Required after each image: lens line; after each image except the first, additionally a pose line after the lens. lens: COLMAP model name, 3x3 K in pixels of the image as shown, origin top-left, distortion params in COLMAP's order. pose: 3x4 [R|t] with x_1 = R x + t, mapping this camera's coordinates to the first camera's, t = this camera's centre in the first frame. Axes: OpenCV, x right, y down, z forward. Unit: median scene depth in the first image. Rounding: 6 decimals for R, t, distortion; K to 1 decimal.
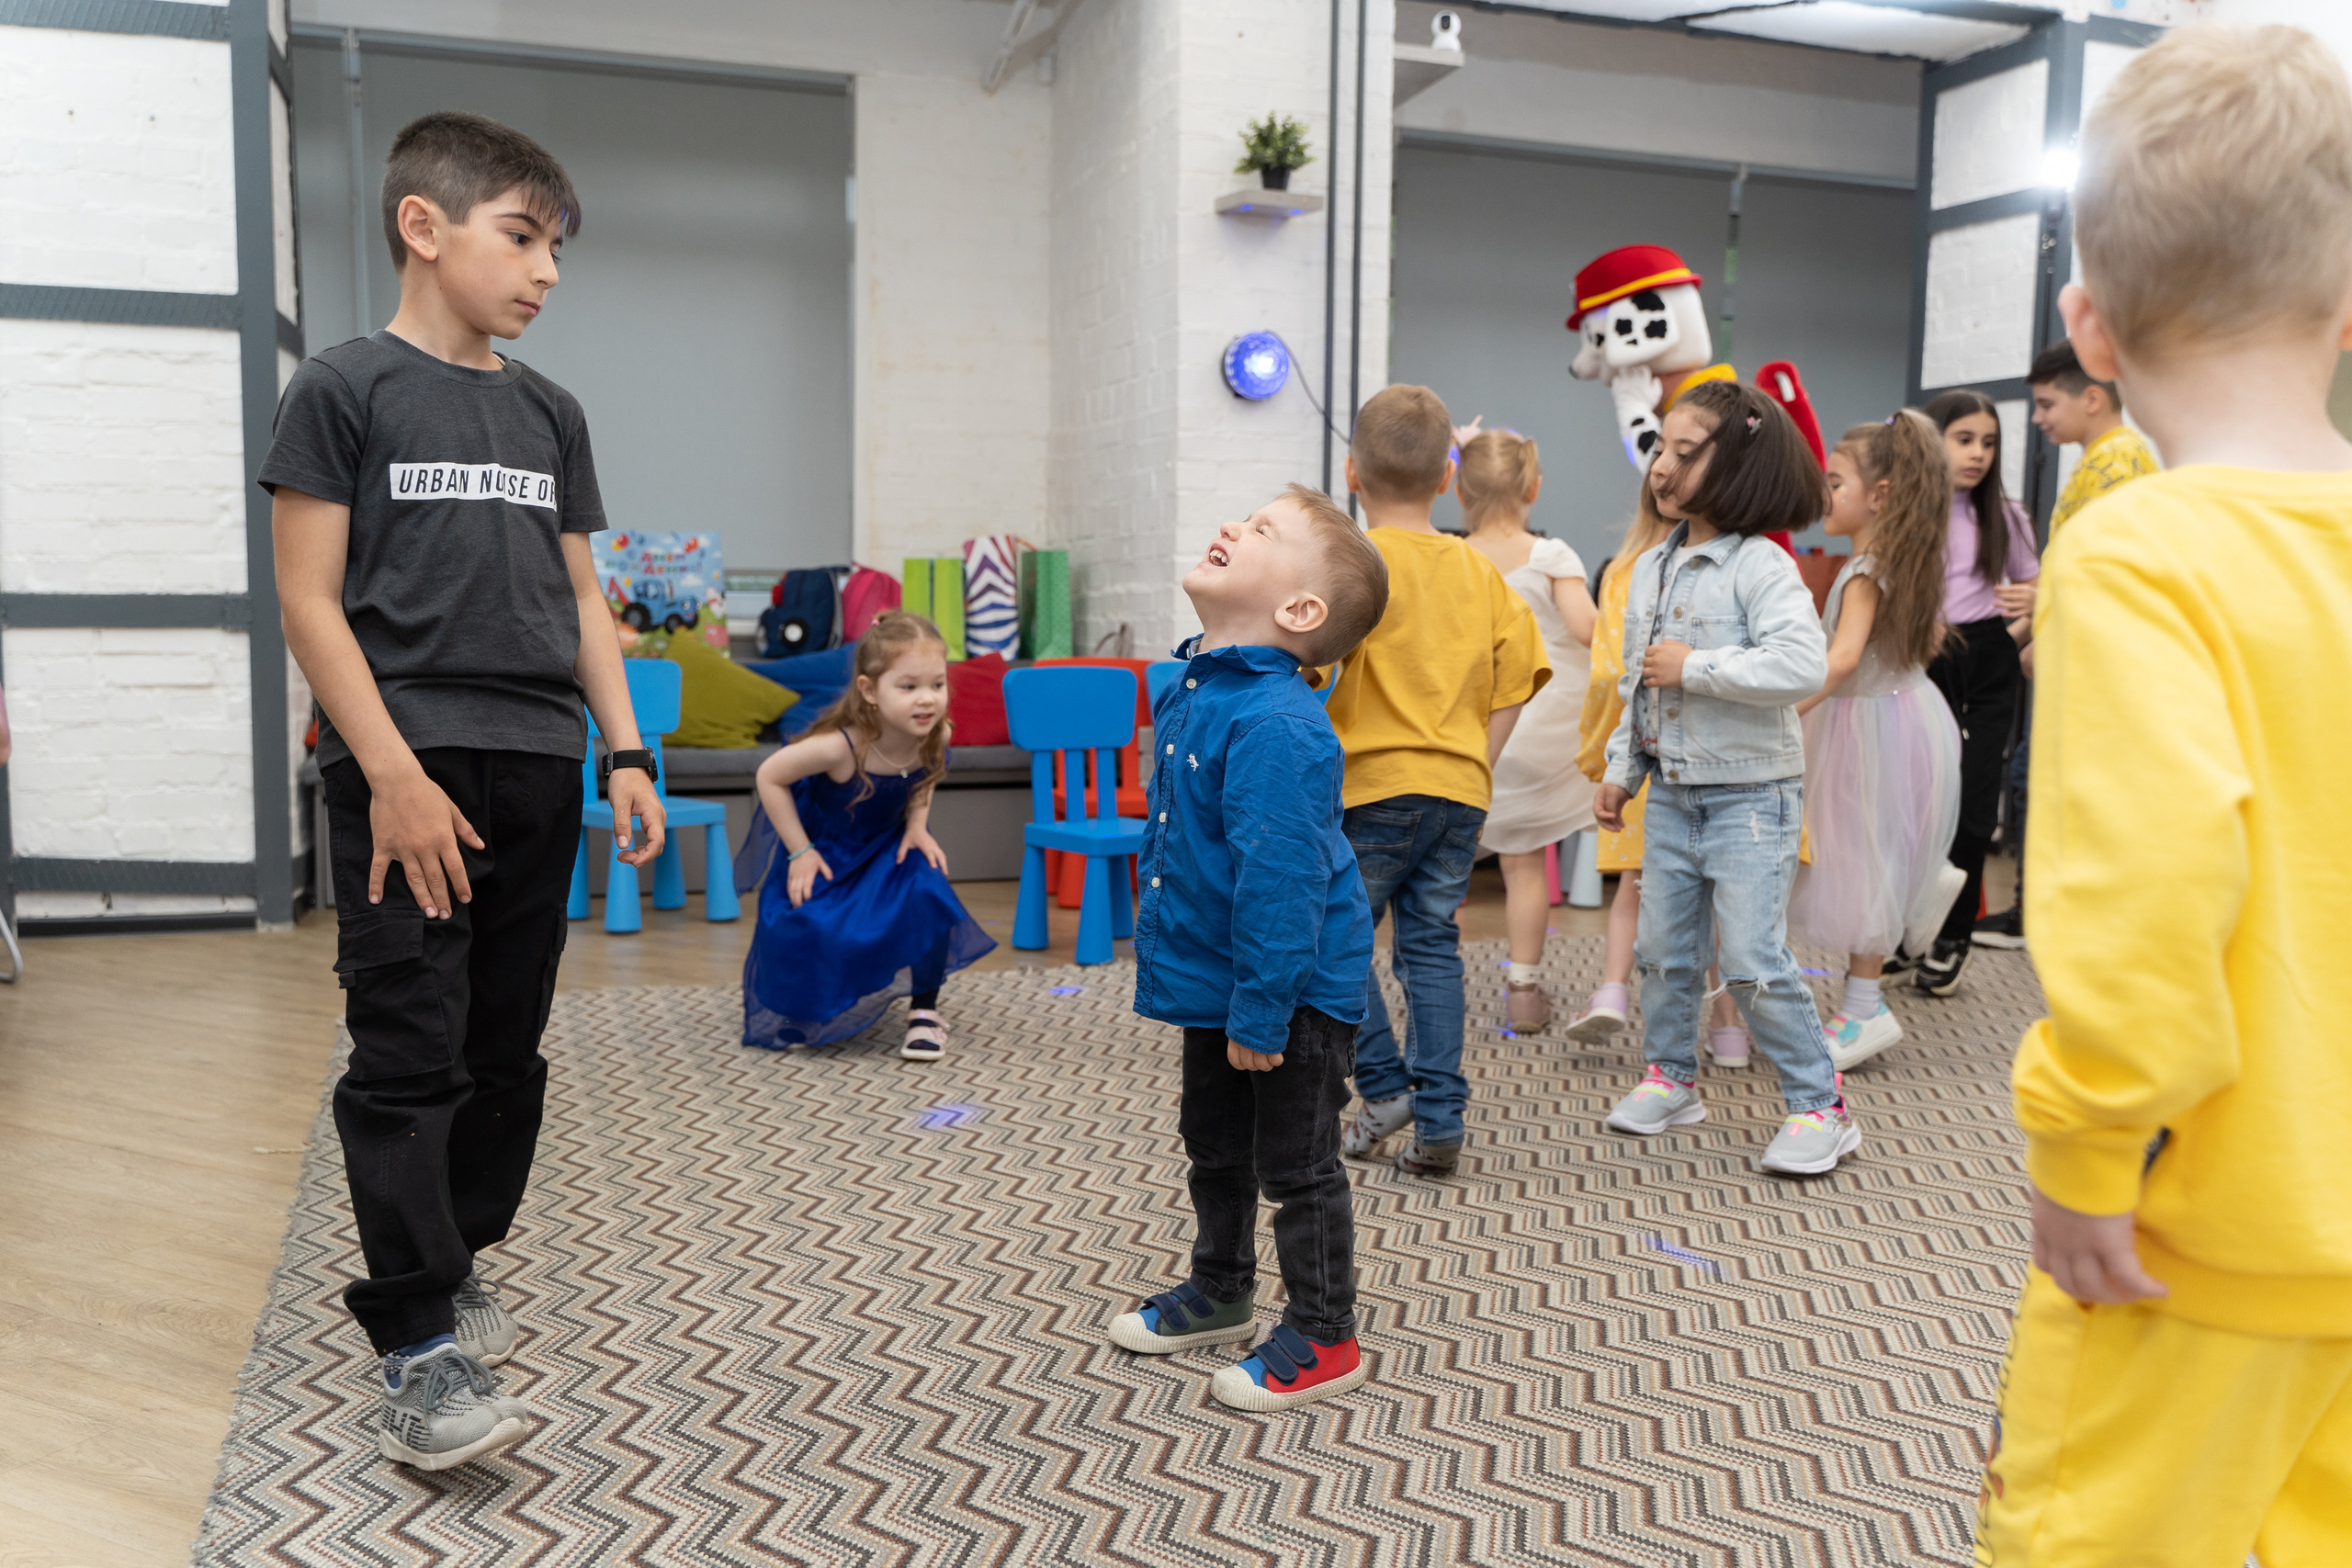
lens RADIAL K [[1889.8, 0, 1180.8], [0, 1889.8, 794.1], [0, 0, 1]] dist [0.001625, -0.000507]
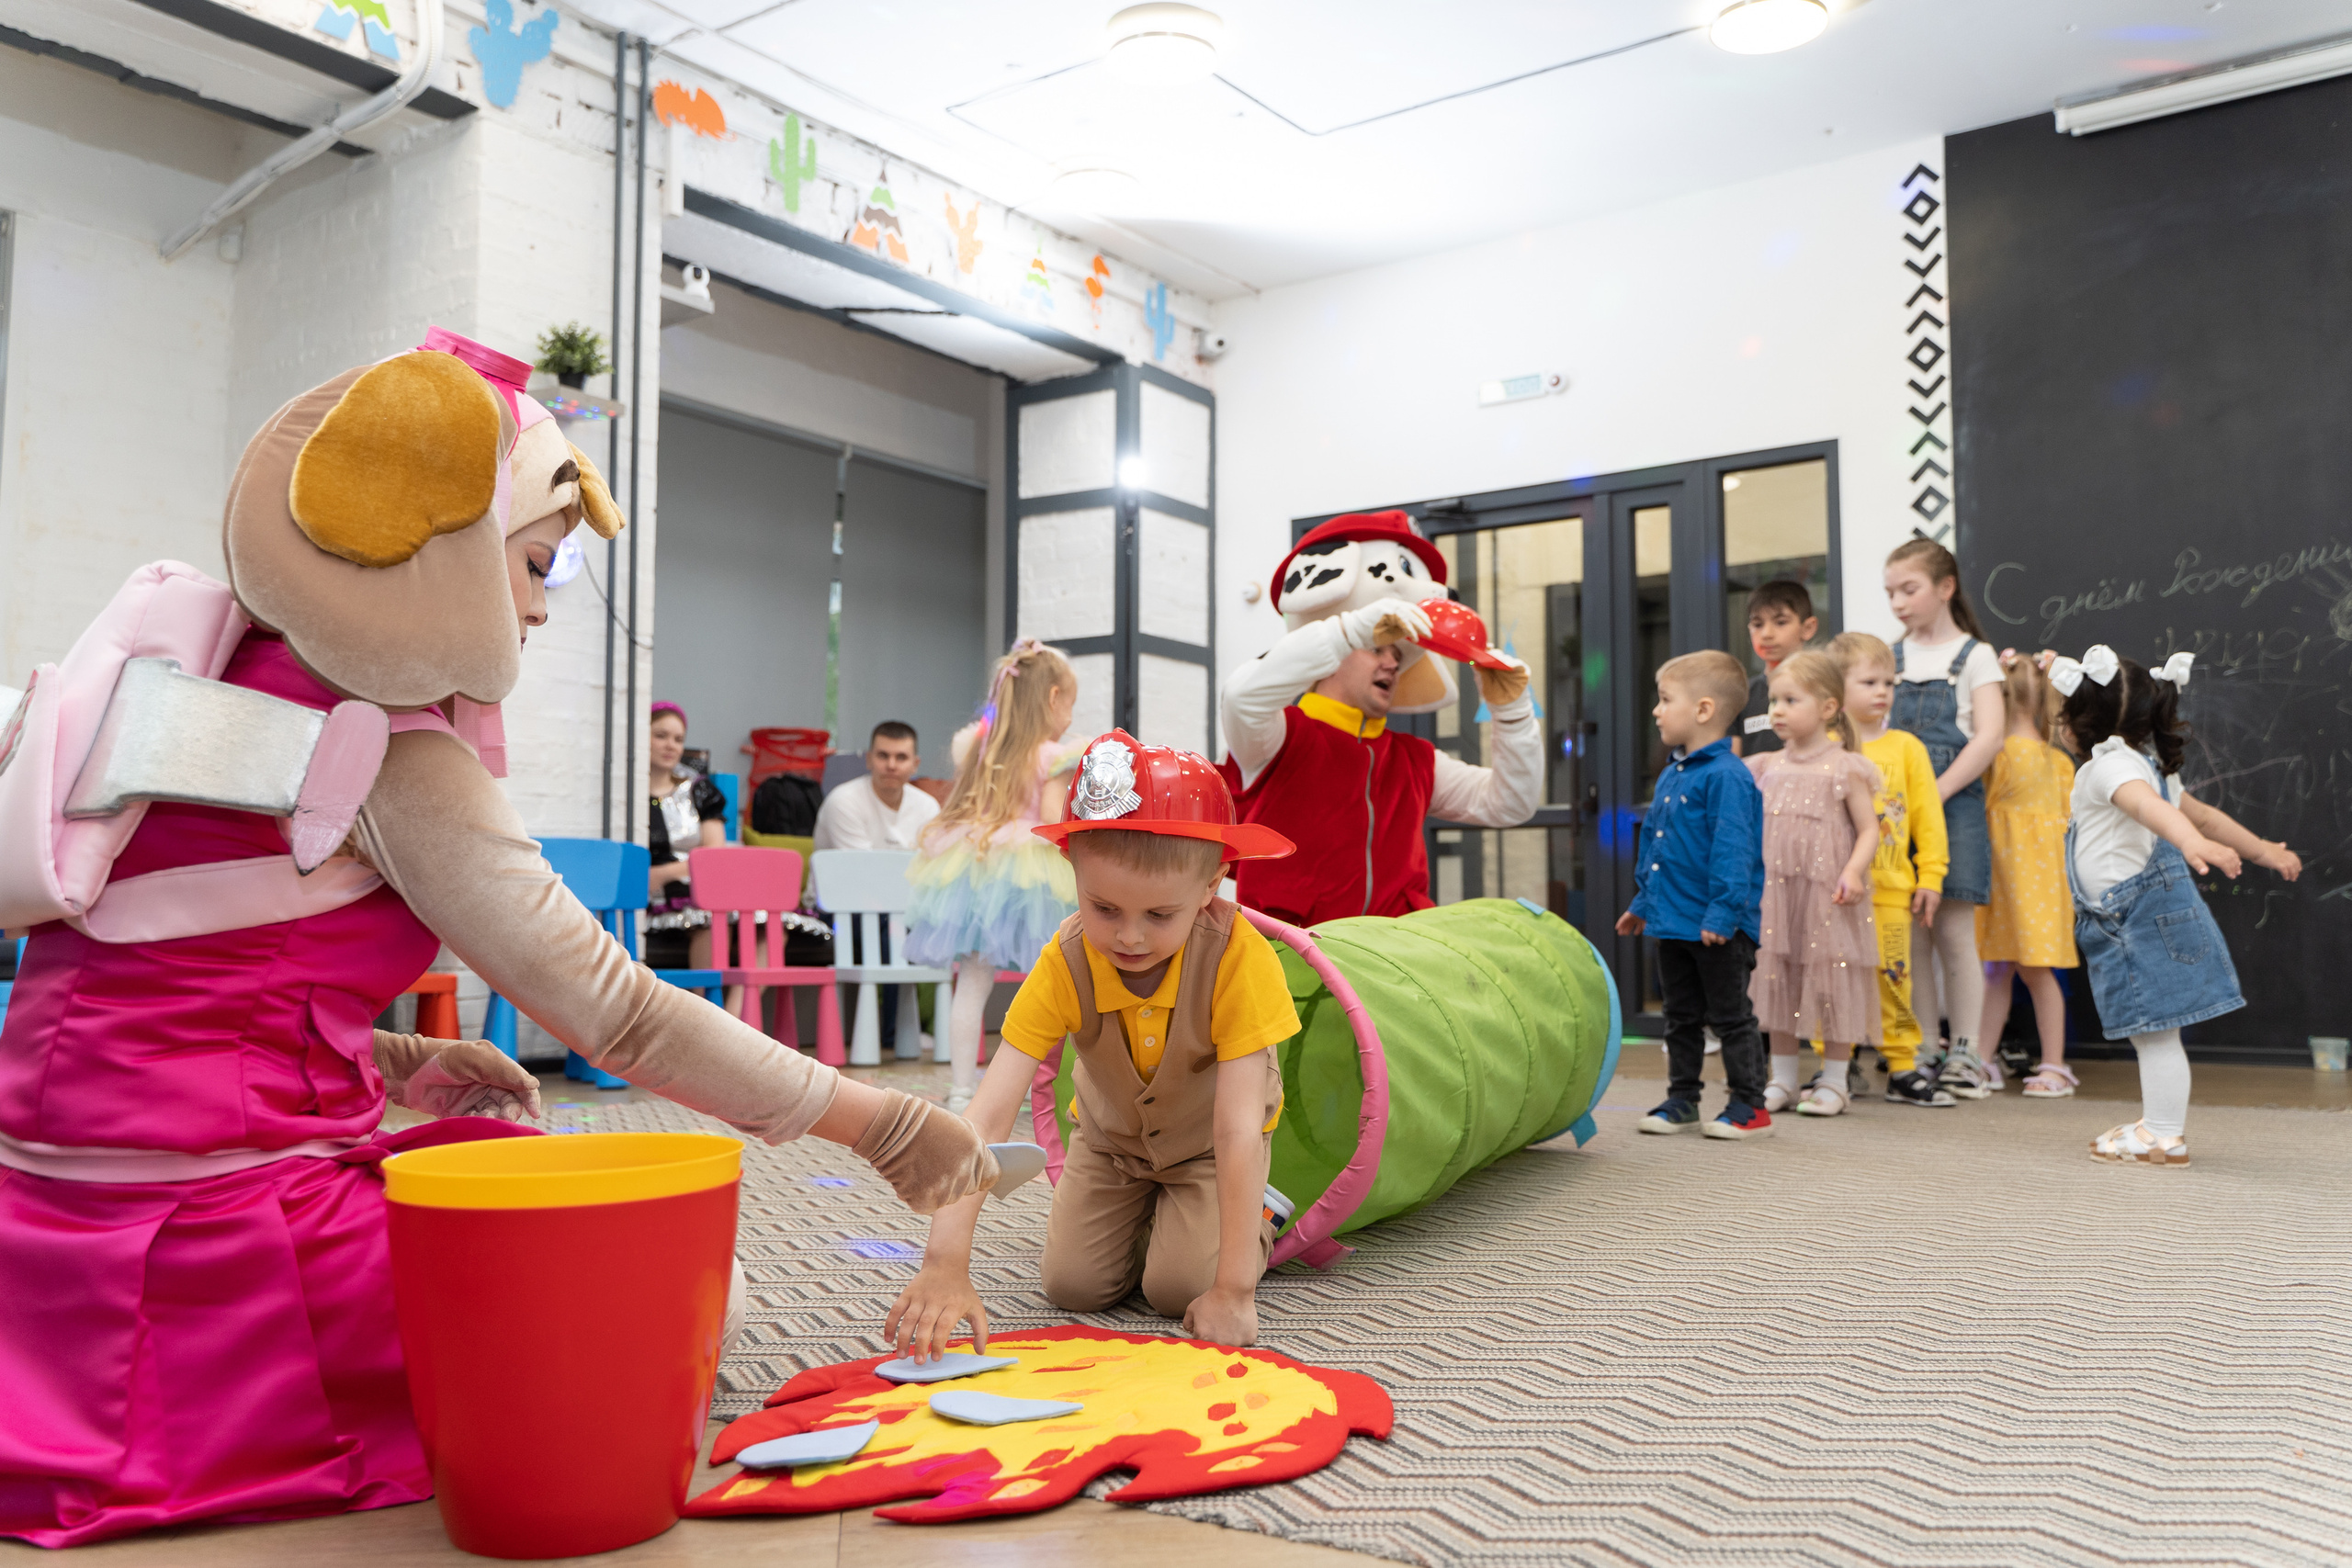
lens RADIAL K [[1889.8, 0, 1190.5], [0, 1889.8, 795.4], [0, 0, 1]] dist [0.001625, -0.000507]
pose [[0.821108, 0.024763, 0.570235, -0.233672], [0.067333, 0.987880, -0.139855, 0.064703], [-0.566787, 0.153232, 0.809489, -0.011990]]
